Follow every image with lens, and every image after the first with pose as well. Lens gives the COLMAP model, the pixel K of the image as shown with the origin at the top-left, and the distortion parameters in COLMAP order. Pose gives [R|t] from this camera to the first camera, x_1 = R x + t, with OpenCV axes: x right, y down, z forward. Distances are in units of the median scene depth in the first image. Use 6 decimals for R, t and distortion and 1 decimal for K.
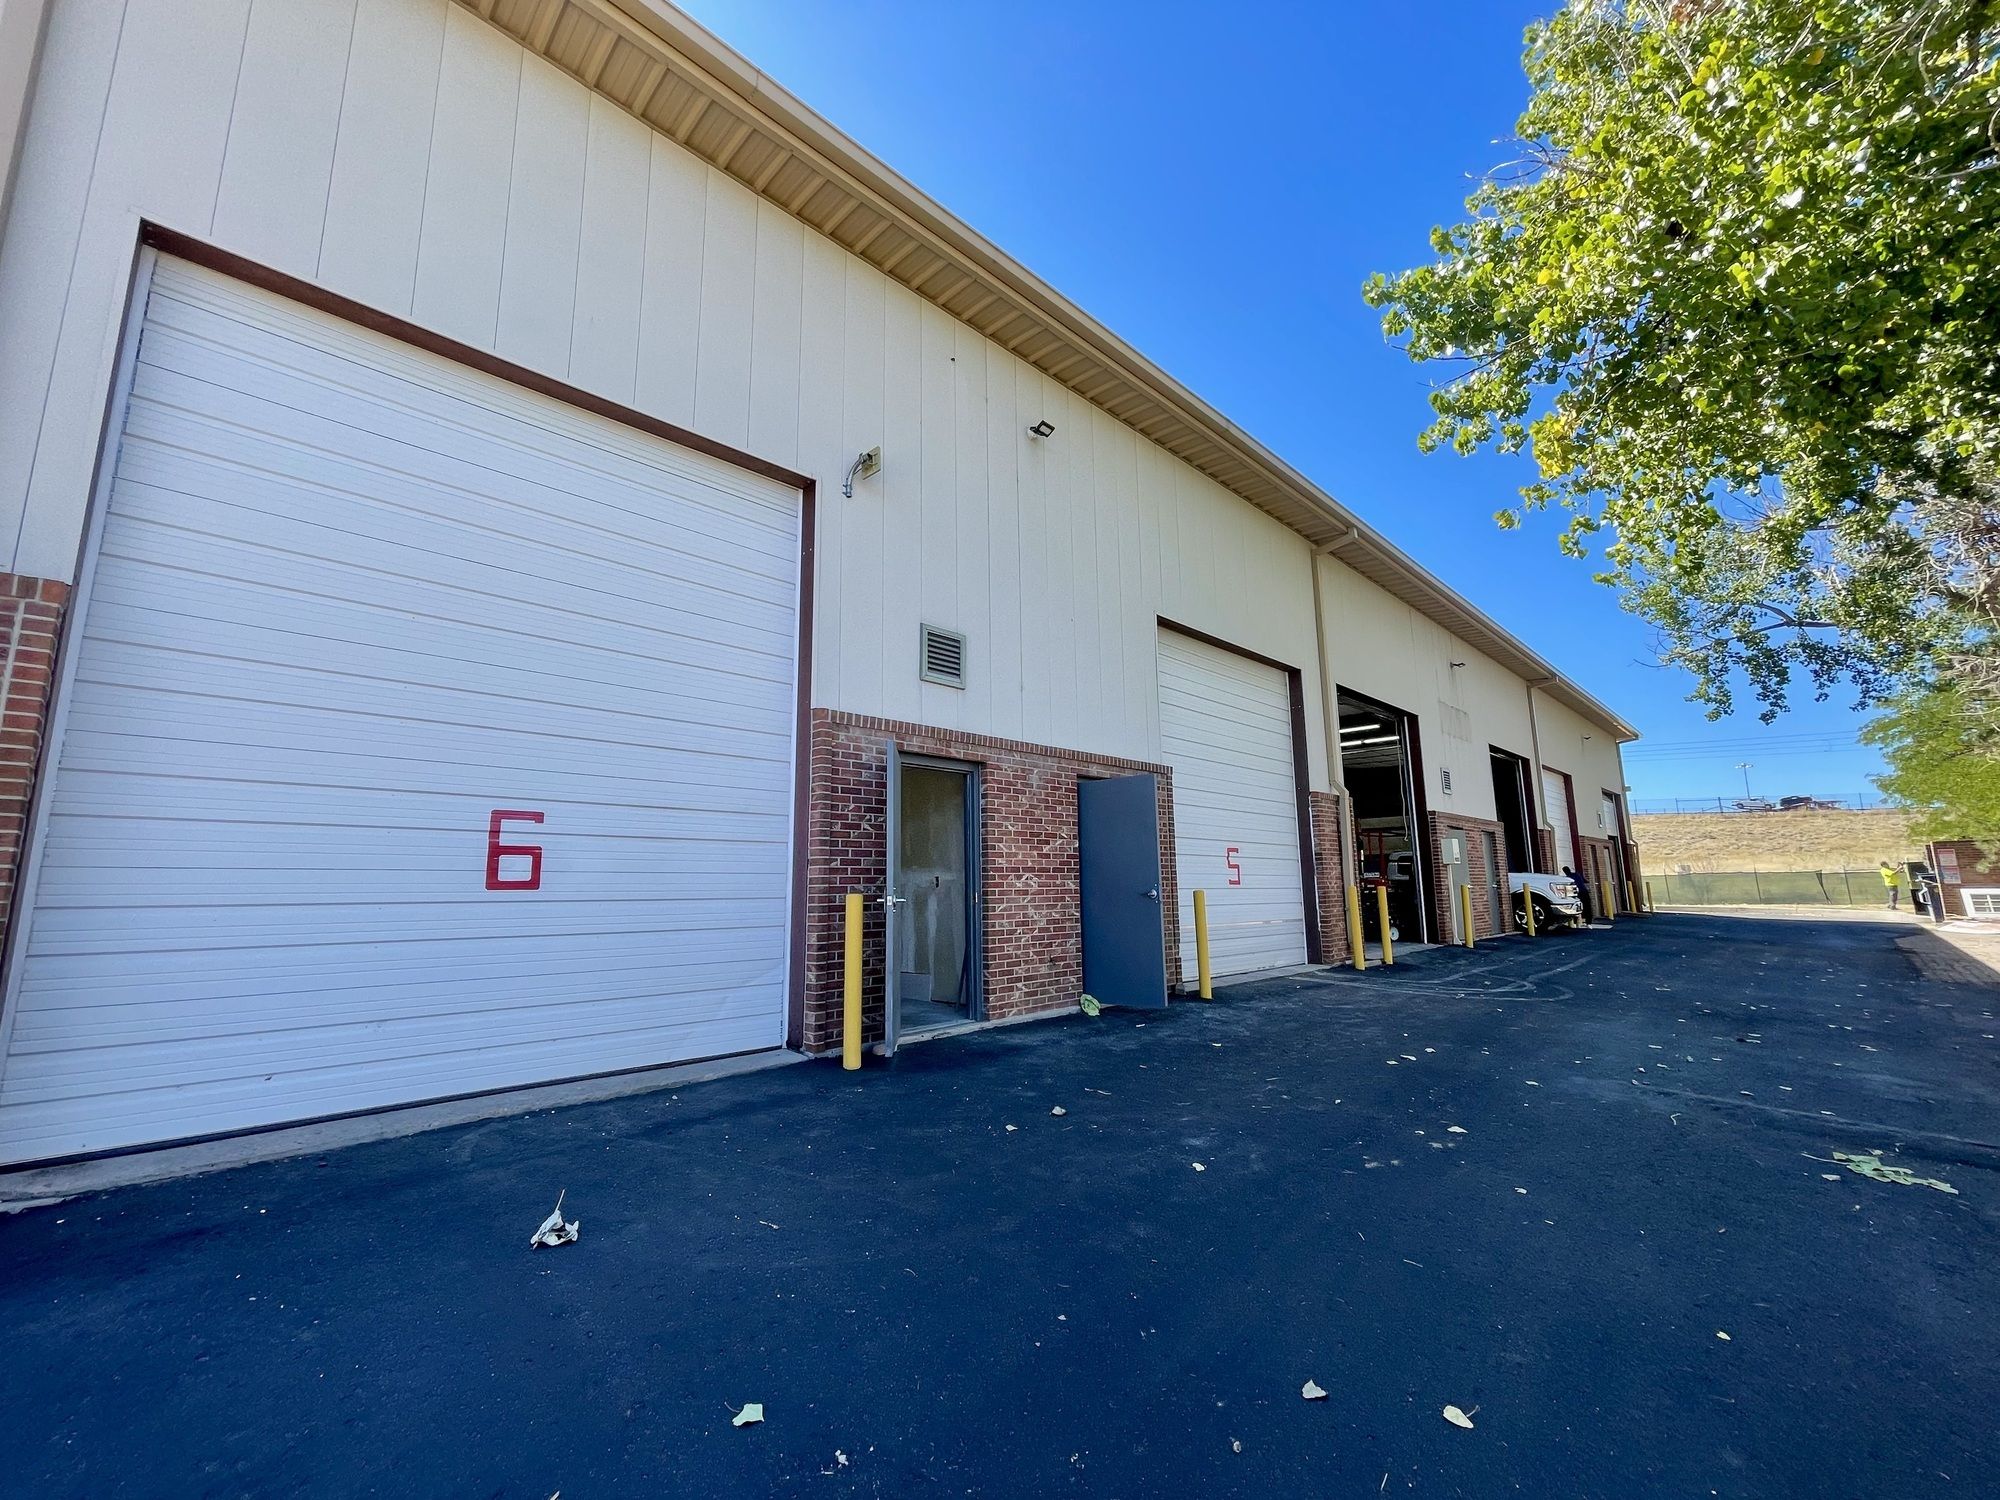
lens RADIAL K [[808.9, 0, 1000.3], [0, 808.9, 746.7], [0, 0, 1]] dist [-0.006905, -0.001031]
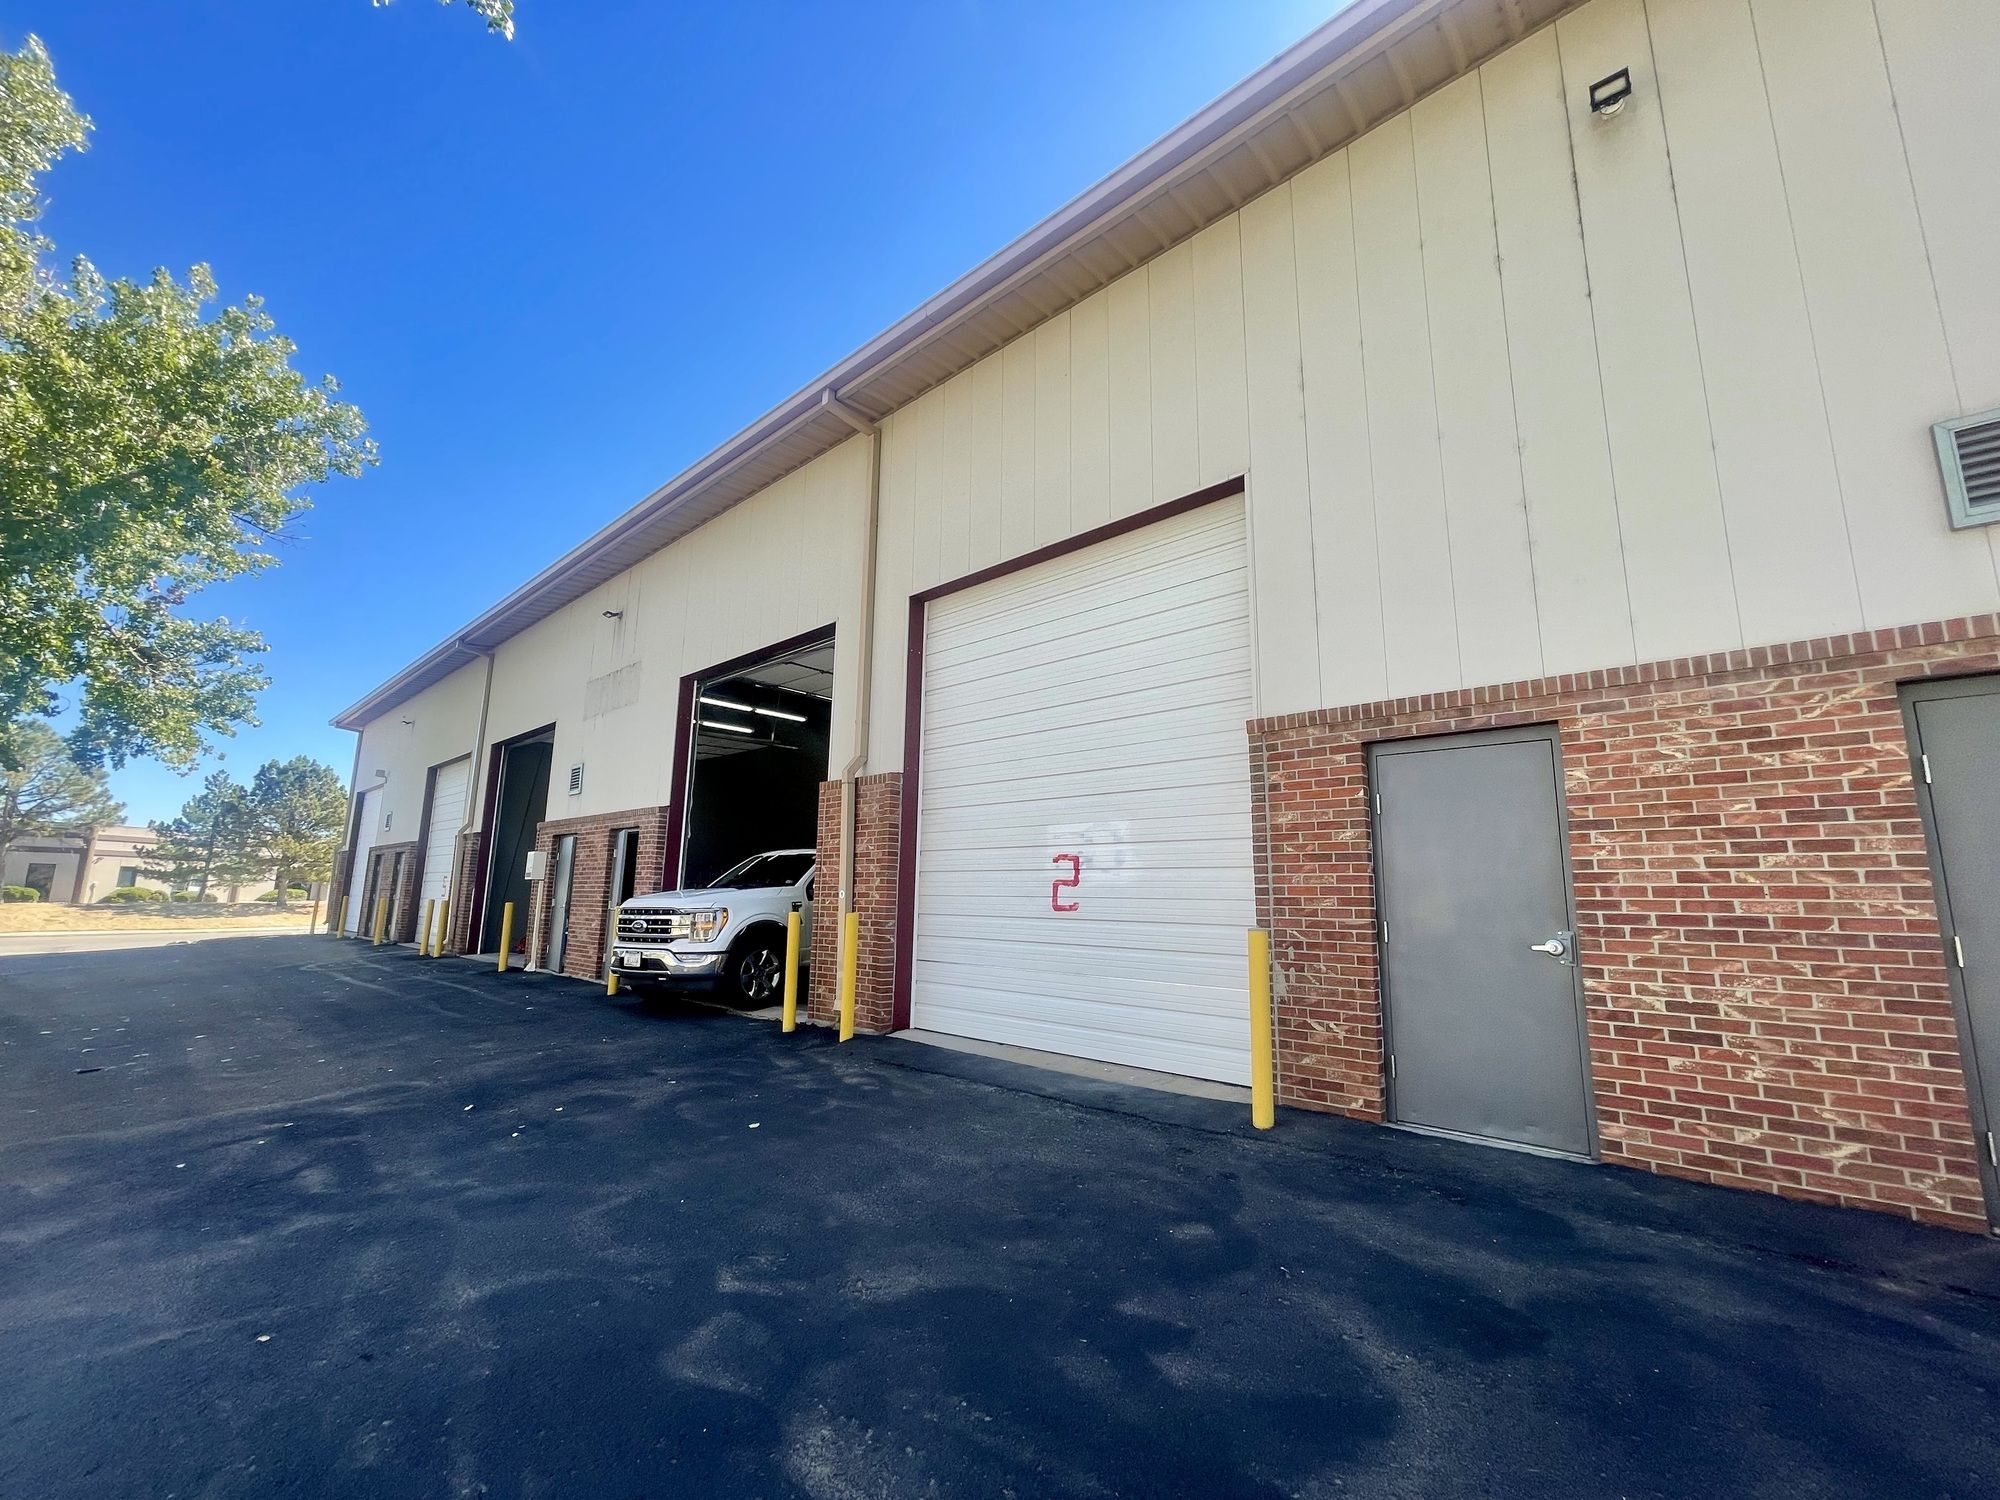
lens RADIAL K [[808.9, 0, 1001.3], [0, 808.9, 753.6], [0, 0, 1]] dist [-0.006905, -0.001031]
pose [[0.051429, -0.174103, -0.983383, 0.910798], [0.142136, 0.975939, -0.165352, 0.138846], [0.988510, -0.131271, 0.074938, 0.905263]]
